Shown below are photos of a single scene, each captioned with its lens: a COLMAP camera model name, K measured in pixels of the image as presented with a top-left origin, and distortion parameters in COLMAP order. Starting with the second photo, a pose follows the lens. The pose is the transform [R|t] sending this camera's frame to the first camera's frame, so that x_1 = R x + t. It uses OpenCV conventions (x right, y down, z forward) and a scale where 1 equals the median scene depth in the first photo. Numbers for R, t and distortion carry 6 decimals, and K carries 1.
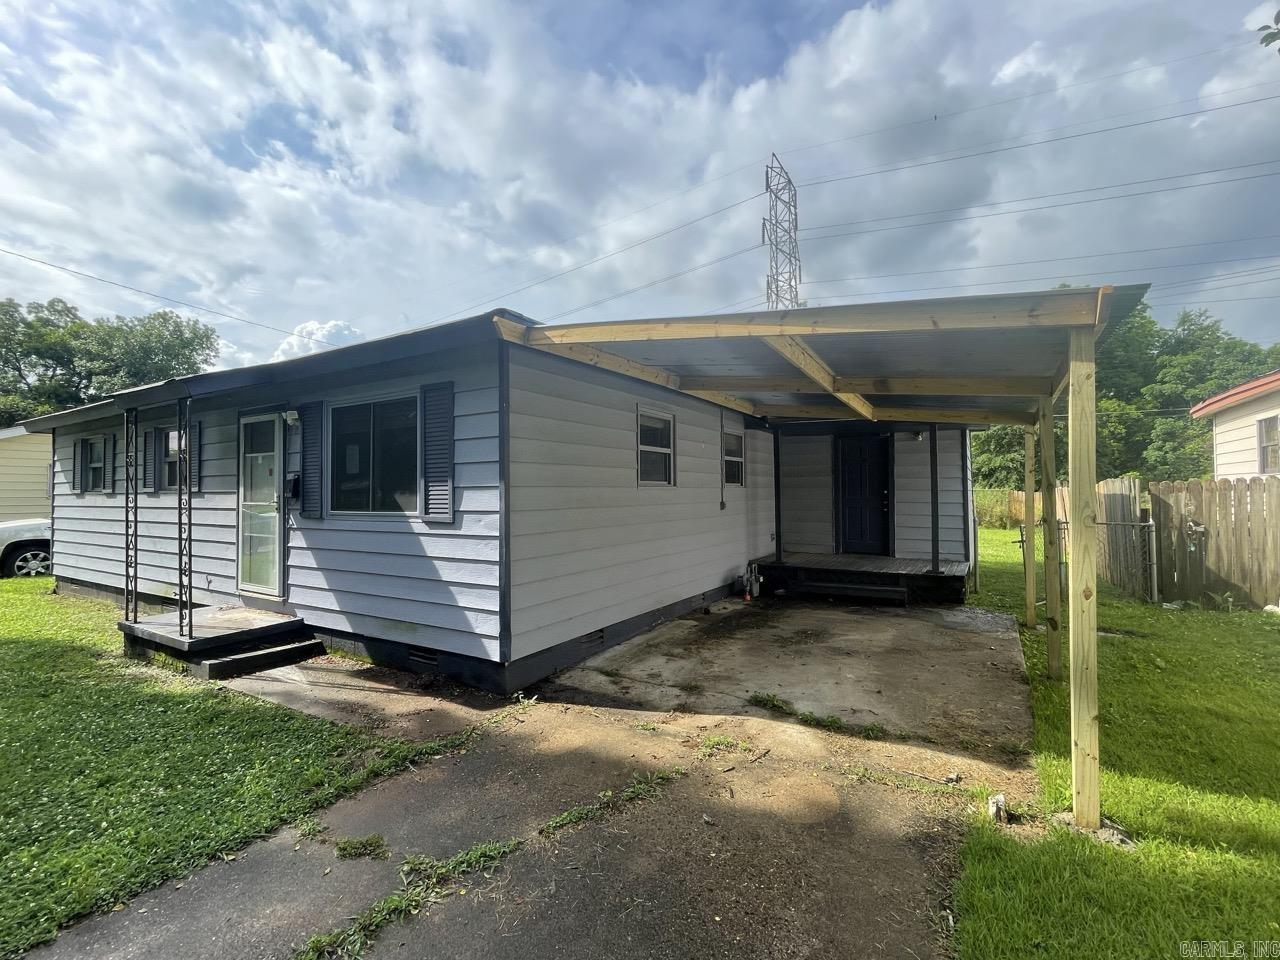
lens RADIAL K [[575.7, 0, 640.0], [0, 575.7, 480.0], [0, 0, 1]] dist [-0.004119, -0.000588]
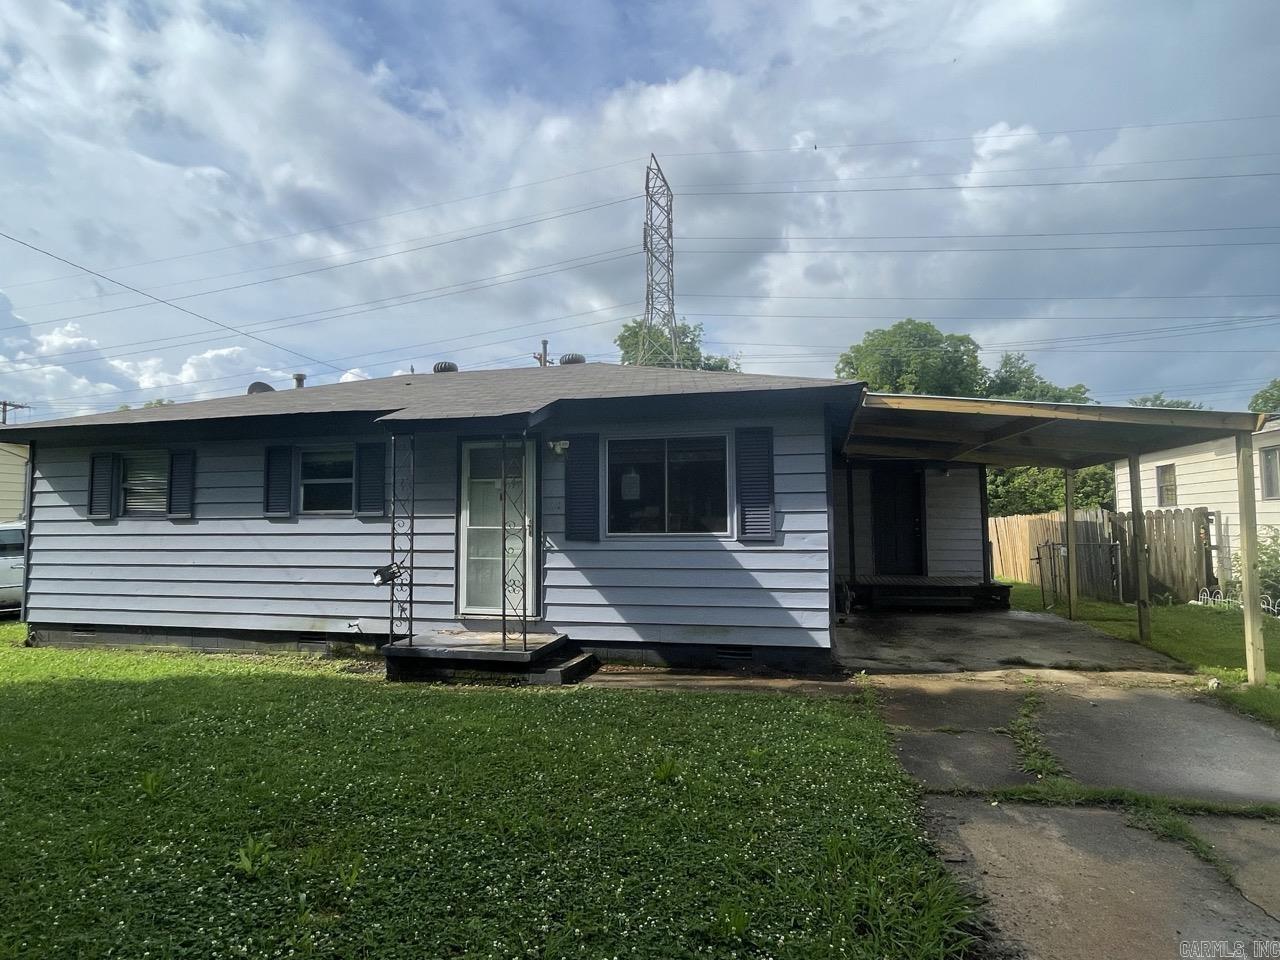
lens RADIAL K [[696.3, 0, 640.0], [0, 696.3, 480.0], [0, 0, 1]] dist [-0.002798, -0.000806]
pose [[0.955307, 0.019652, 0.294960, -0.845189], [-0.007179, 0.999036, -0.043310, 0.008742], [-0.295527, 0.039256, 0.954527, -0.285814]]
